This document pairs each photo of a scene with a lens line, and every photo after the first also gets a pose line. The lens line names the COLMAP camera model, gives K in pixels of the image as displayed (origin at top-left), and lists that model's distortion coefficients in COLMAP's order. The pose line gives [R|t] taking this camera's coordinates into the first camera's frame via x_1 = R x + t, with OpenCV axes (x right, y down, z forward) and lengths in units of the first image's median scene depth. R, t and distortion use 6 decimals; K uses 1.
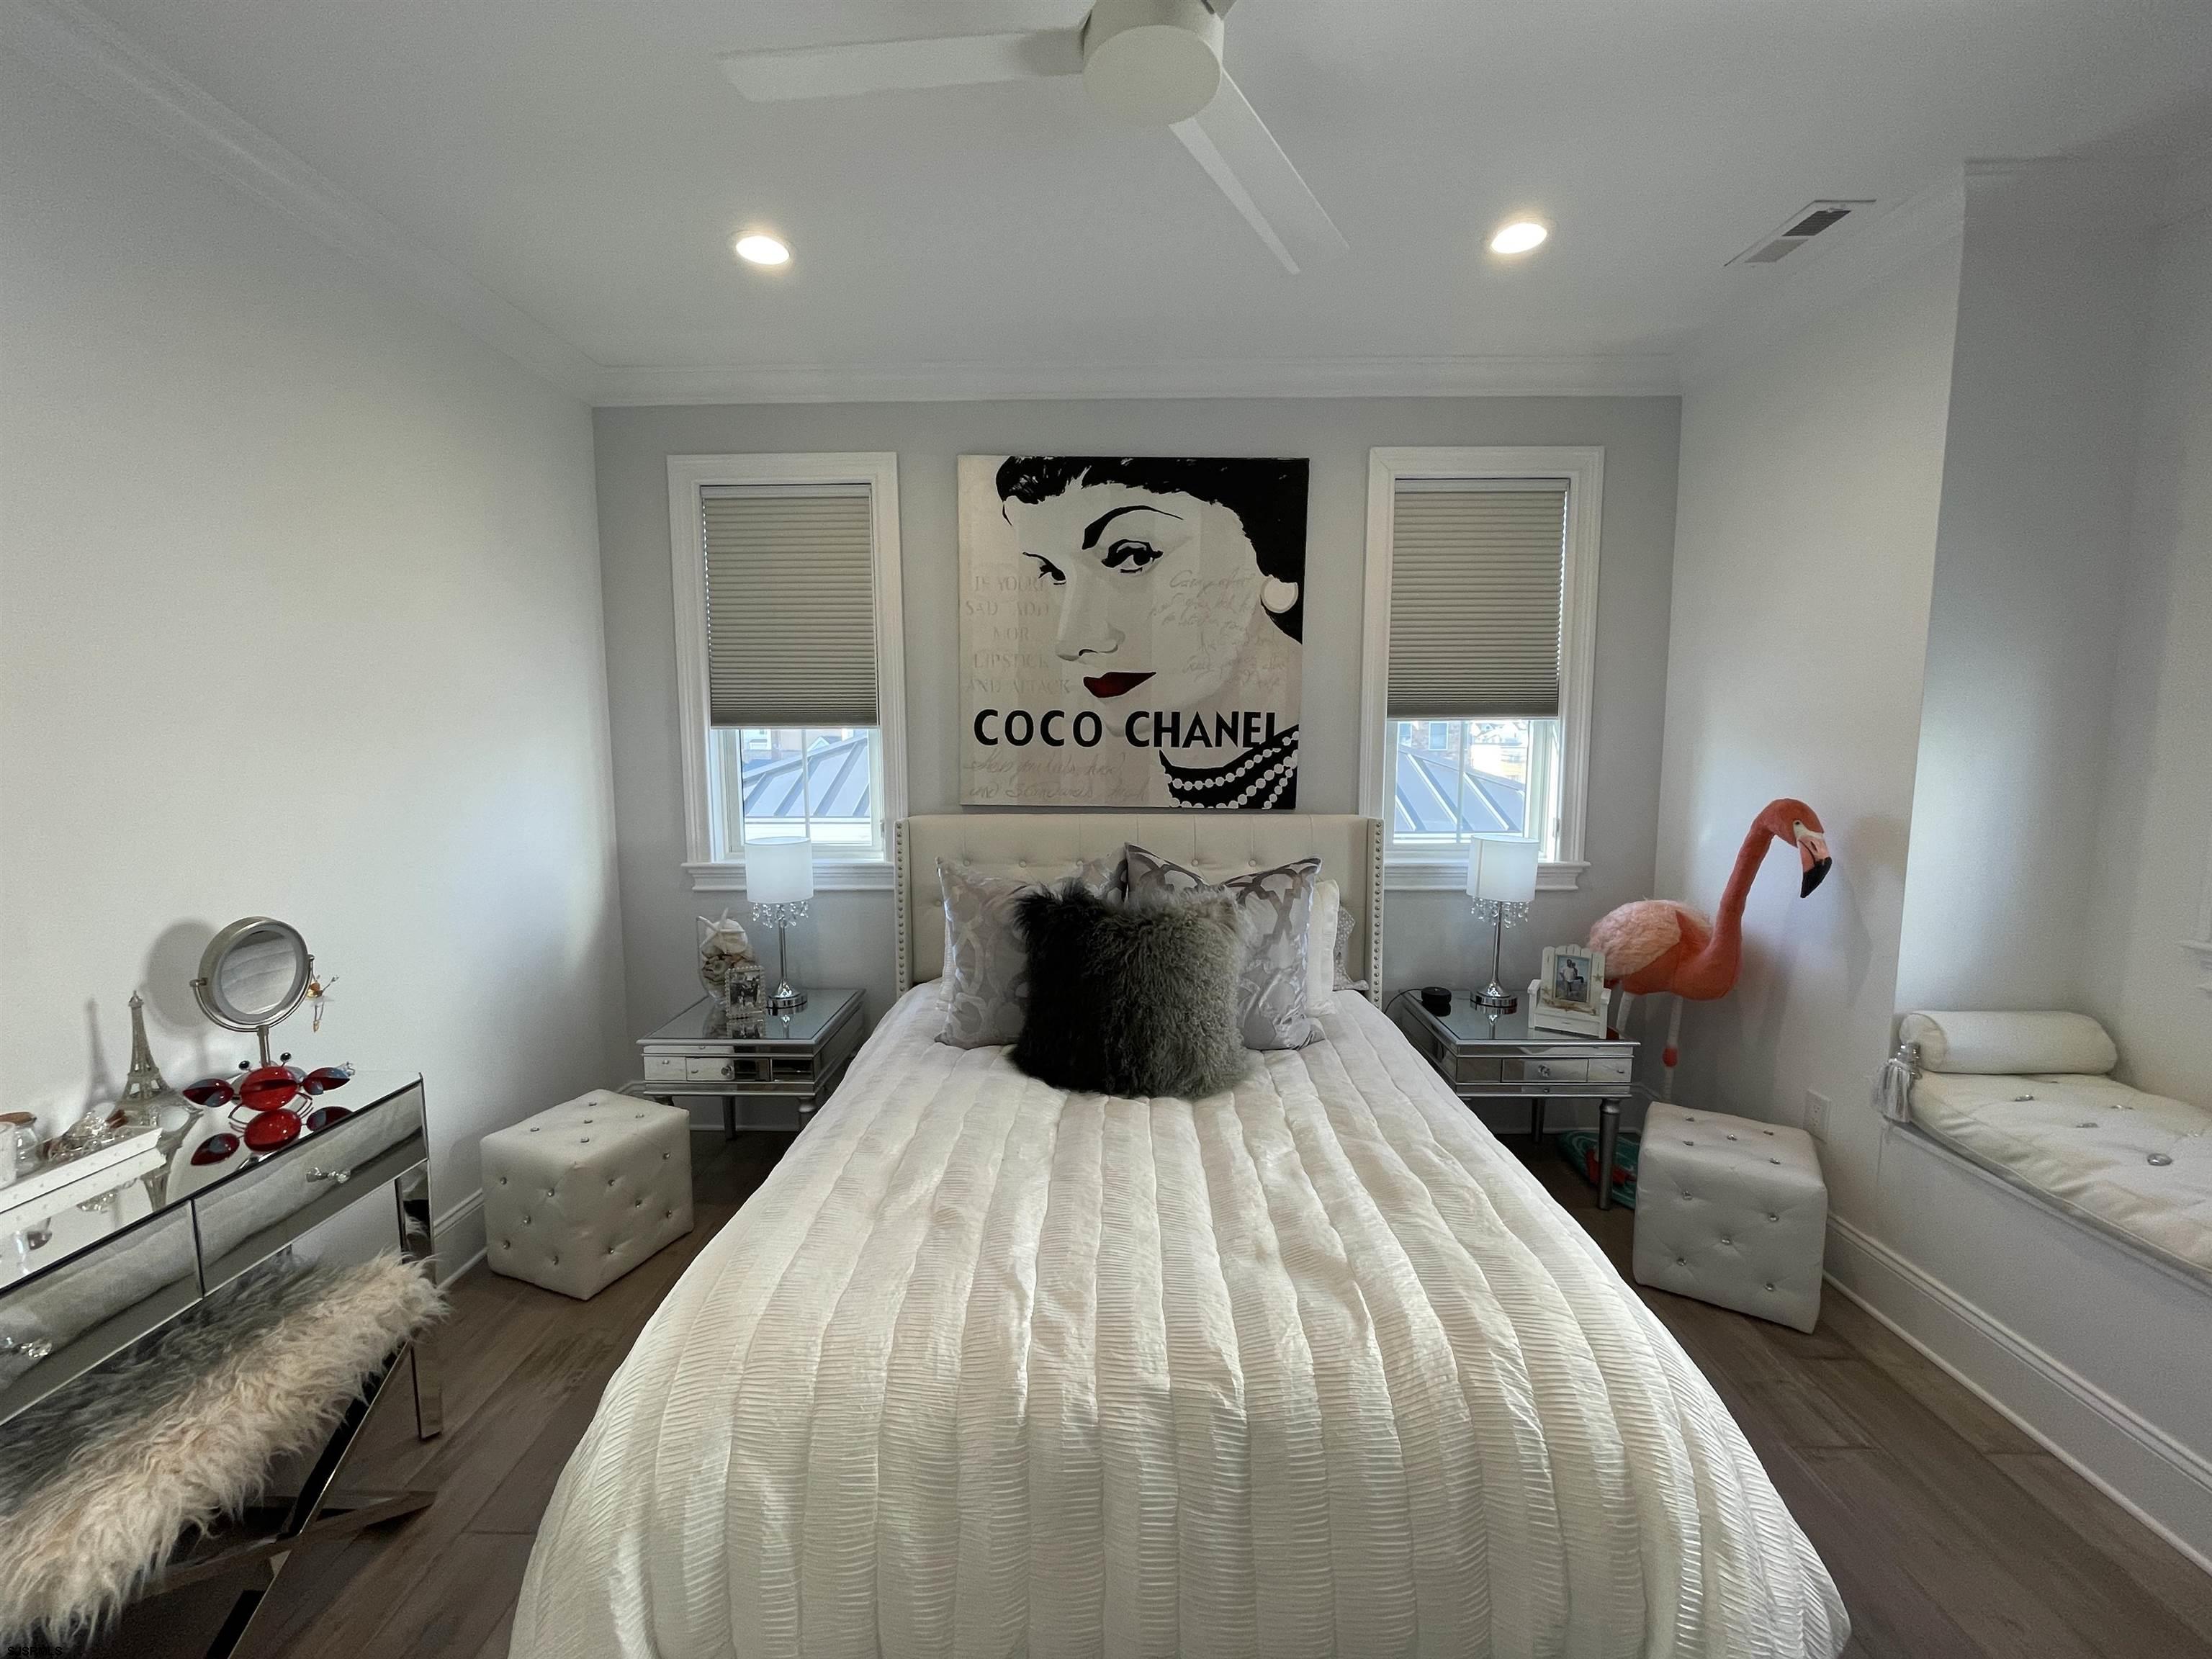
lens RADIAL K [[894.0, 0, 1097.2], [0, 894.0, 827.8], [0, 0, 1]] dist [0.001548, -0.001755]
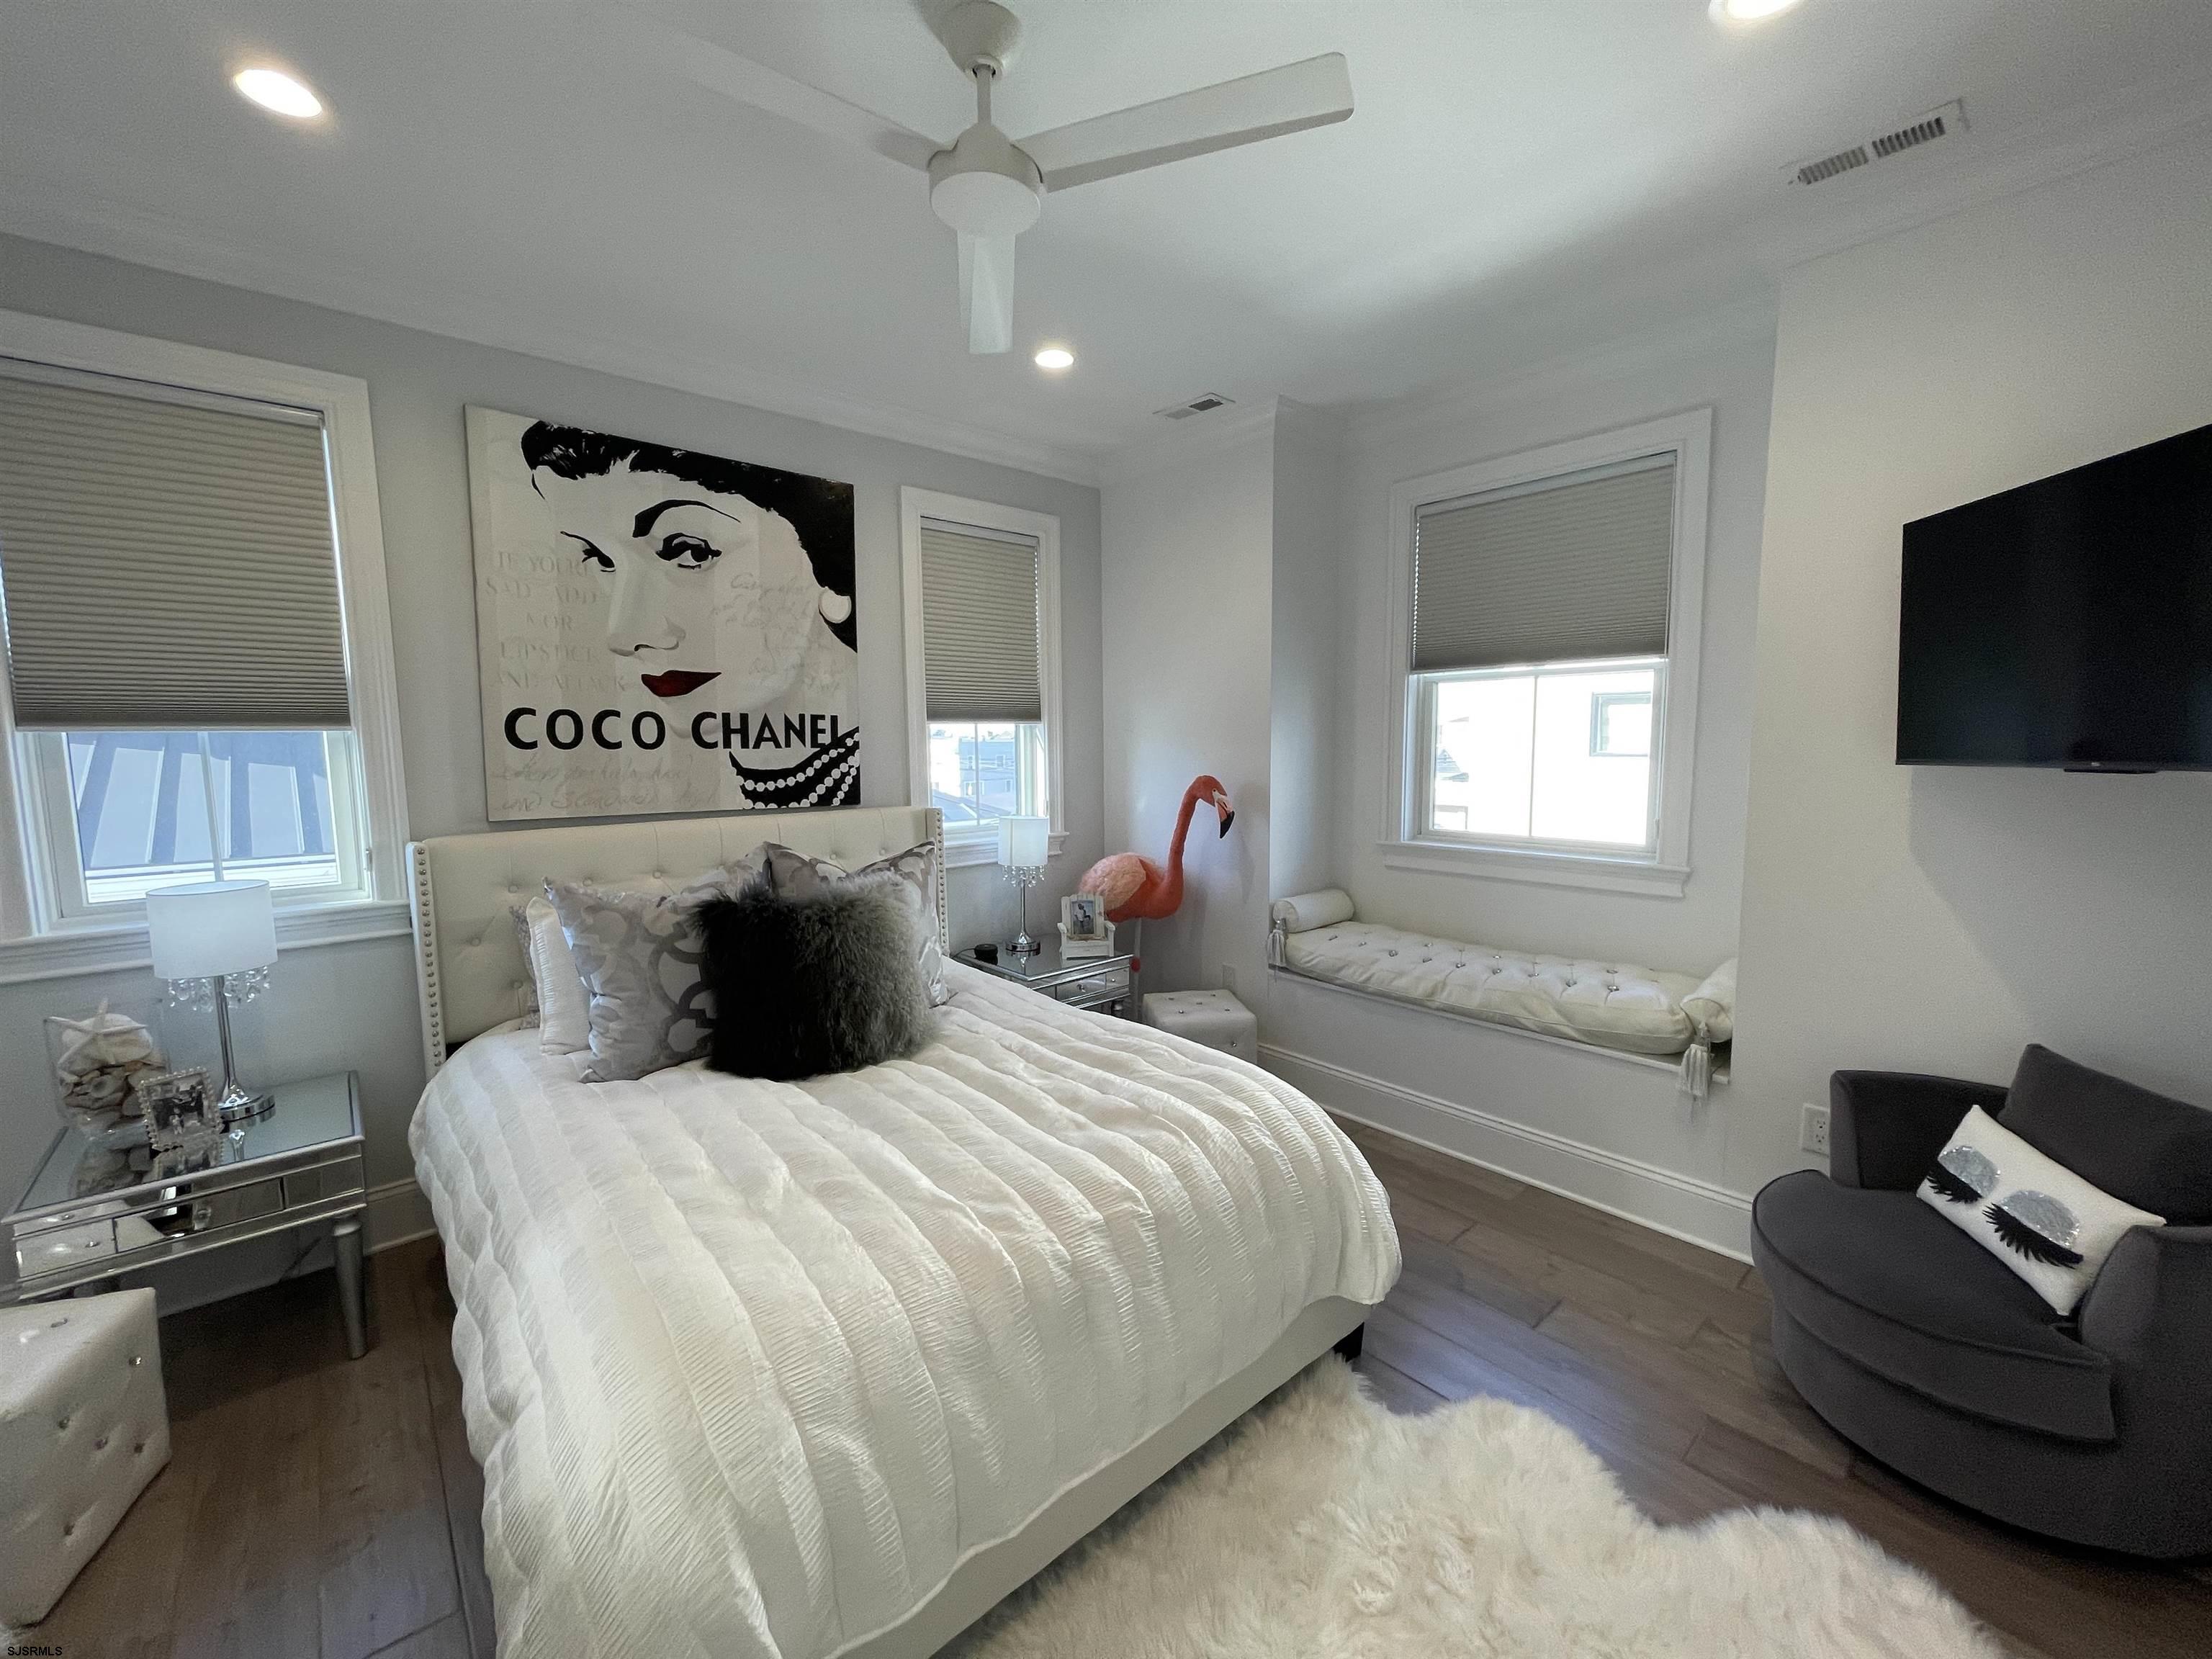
lens RADIAL K [[894.0, 0, 1099.8], [0, 894.0, 826.0], [0, 0, 1]] dist [0.001548, -0.001755]
pose [[0.736780, -0.072429, 0.672242, -0.353530], [0.078921, 0.996662, 0.020884, 0.007483], [-0.671511, 0.037667, 0.740037, -0.003329]]
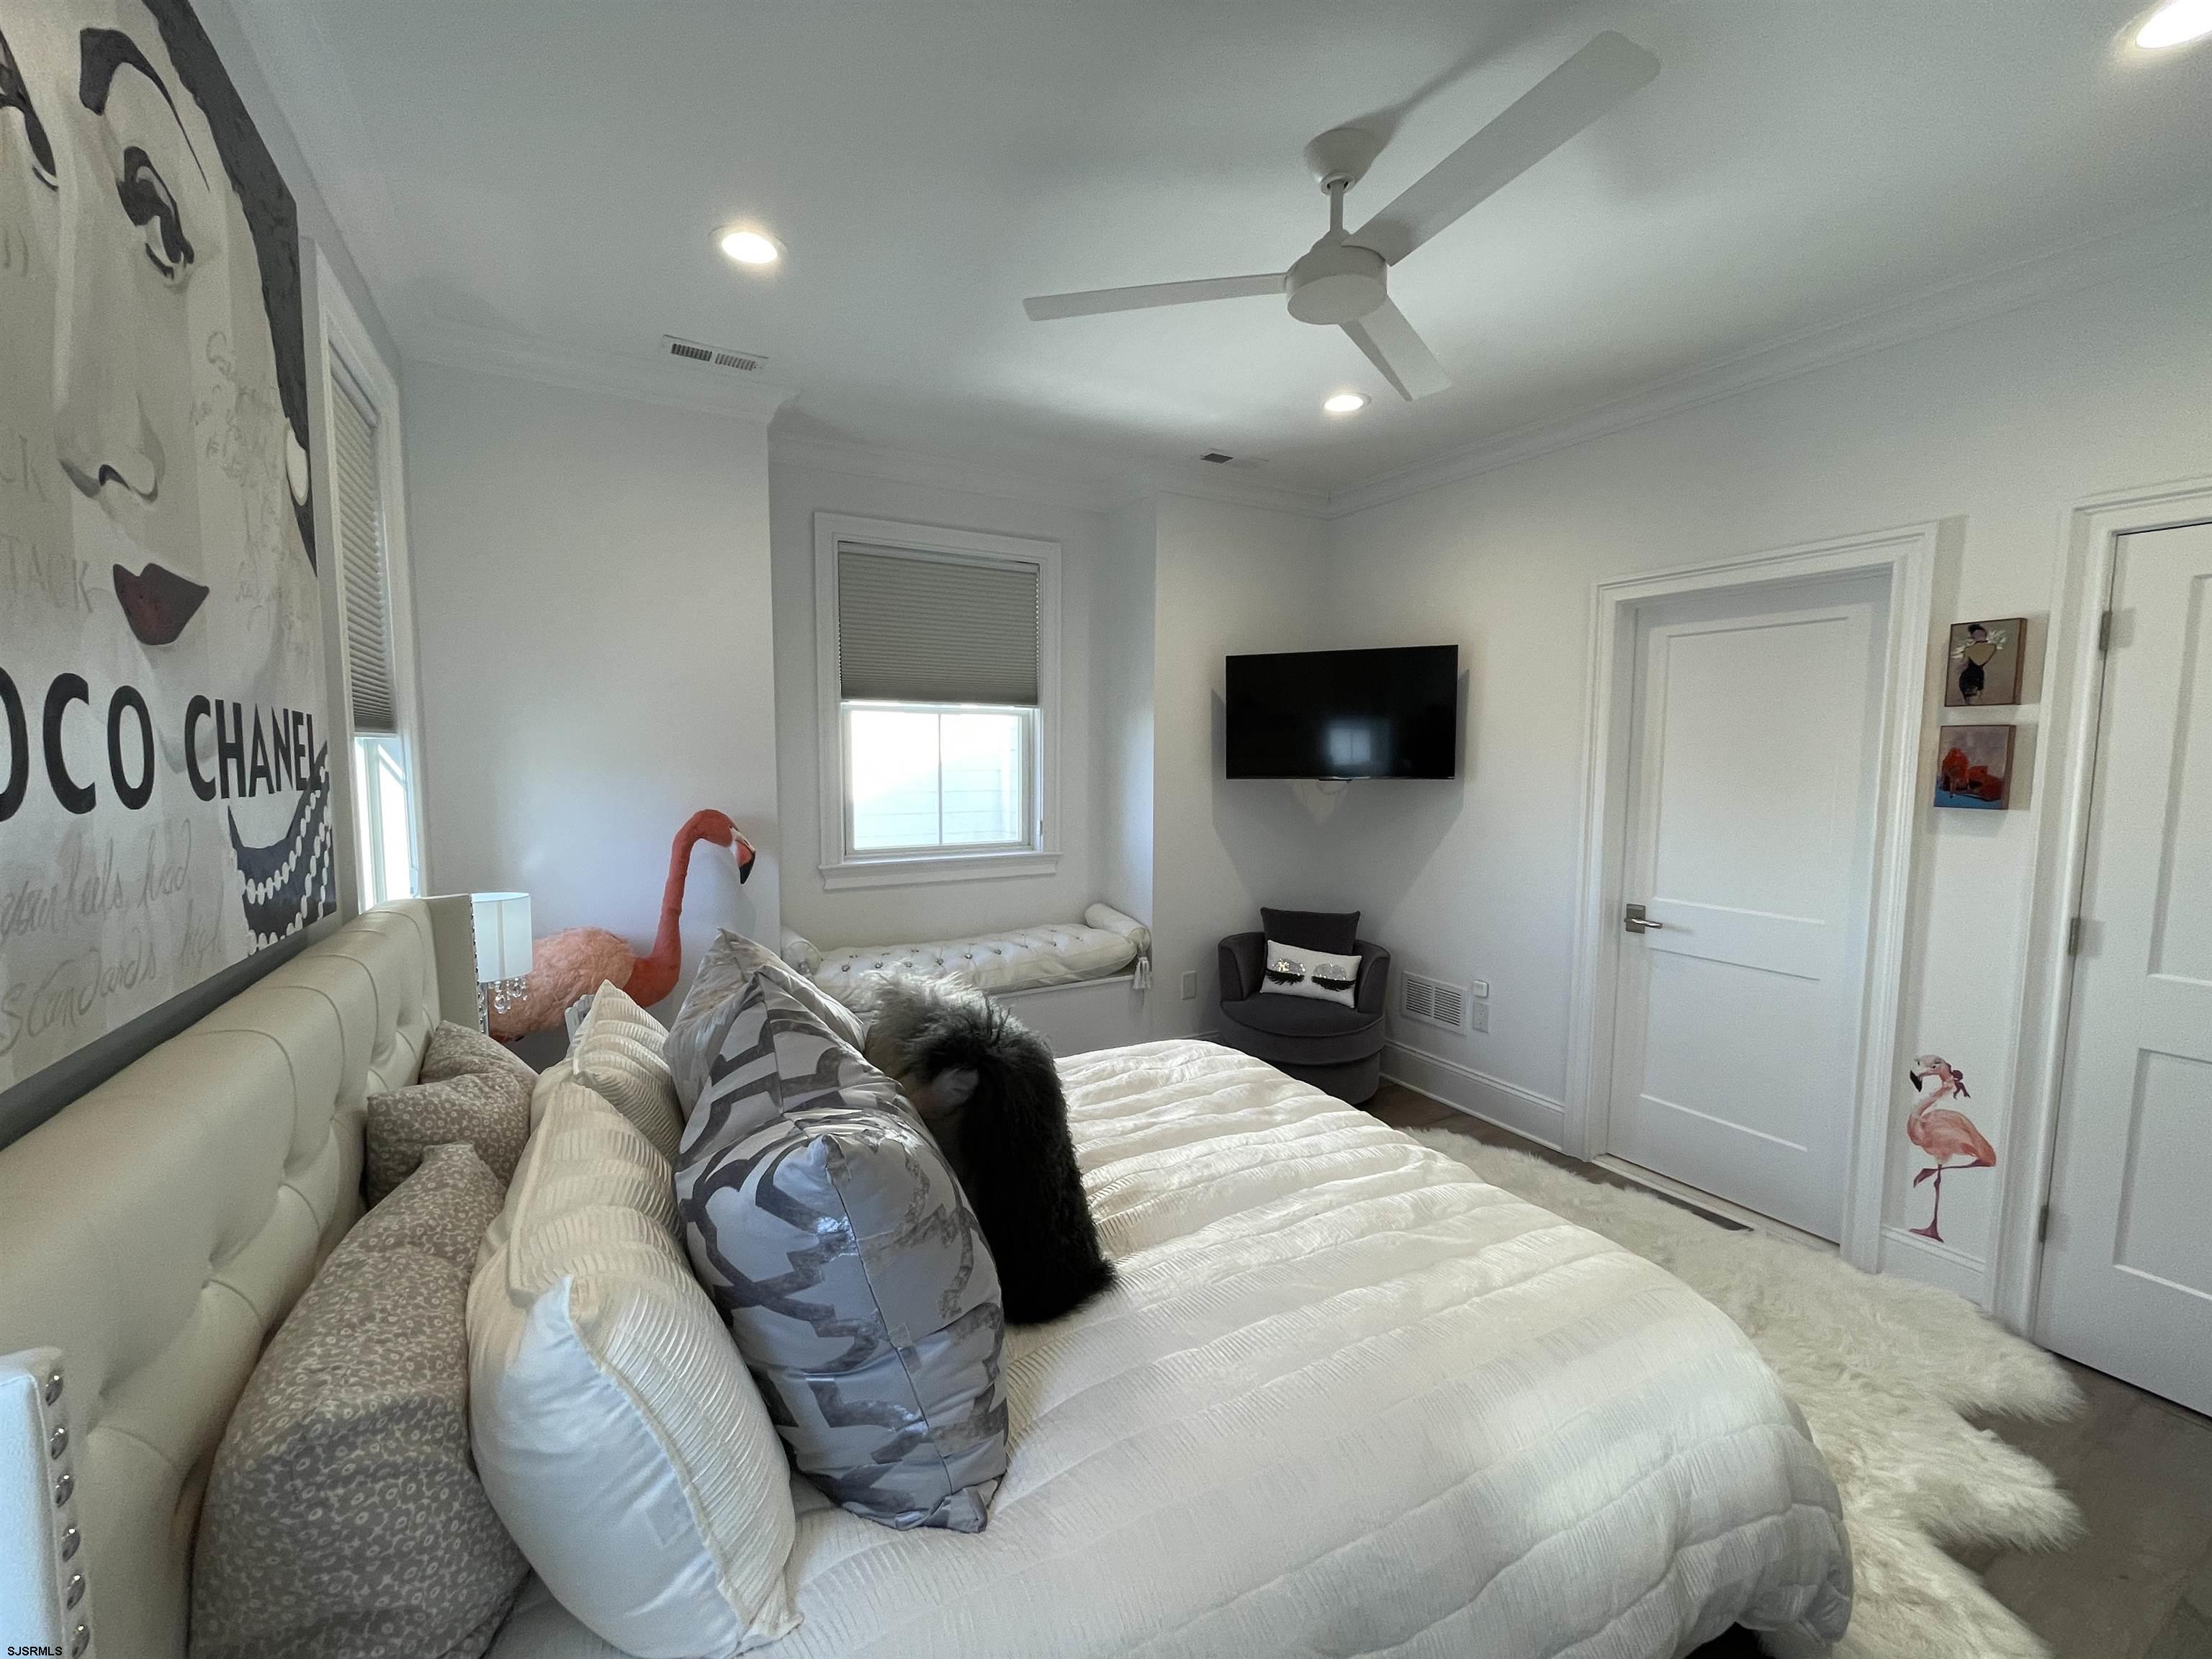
lens RADIAL K [[894.0, 0, 1102.0], [0, 894.0, 825.1], [0, 0, 1]] dist [0.001548, -0.001755]
pose [[-0.511265, -0.072128, 0.856391, -0.497255], [0.085038, 0.987336, 0.133924, -0.116231], [-0.855205, 0.141297, -0.498657, 1.041048]]
